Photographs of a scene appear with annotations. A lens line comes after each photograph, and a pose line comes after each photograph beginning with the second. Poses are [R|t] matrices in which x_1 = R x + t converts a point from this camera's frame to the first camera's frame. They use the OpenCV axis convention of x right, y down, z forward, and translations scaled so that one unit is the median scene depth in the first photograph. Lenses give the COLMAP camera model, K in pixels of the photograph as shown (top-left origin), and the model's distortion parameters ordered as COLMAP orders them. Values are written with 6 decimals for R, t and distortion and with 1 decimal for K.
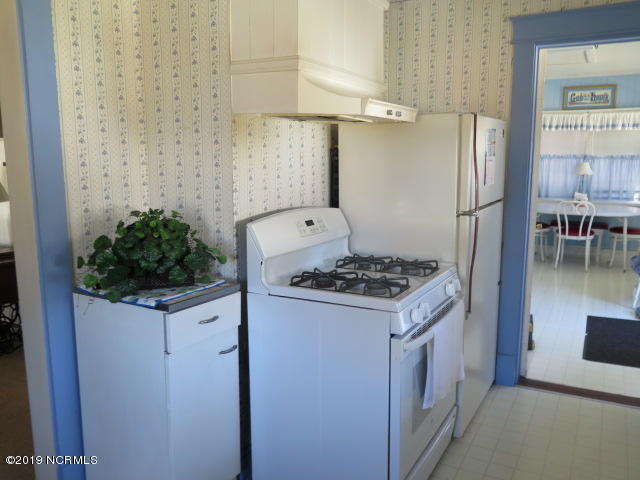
lens RADIAL K [[542.0, 0, 319.4], [0, 542.0, 237.8], [0, 0, 1]] dist [-0.015539, 0.000882]
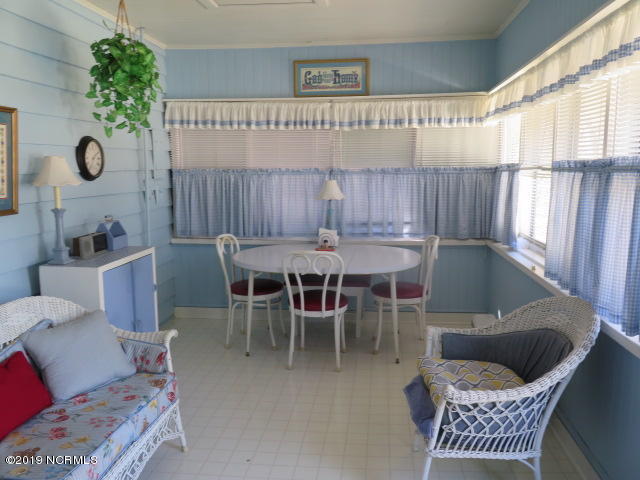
lens RADIAL K [[542.0, 0, 320.0], [0, 542.0, 241.5], [0, 0, 1]] dist [-0.015539, 0.000882]
pose [[0.929046, -0.054704, 0.365896, 0.244686], [0.061791, 0.998060, -0.007678, -0.064054], [-0.364766, 0.029742, 0.930624, 0.418330]]
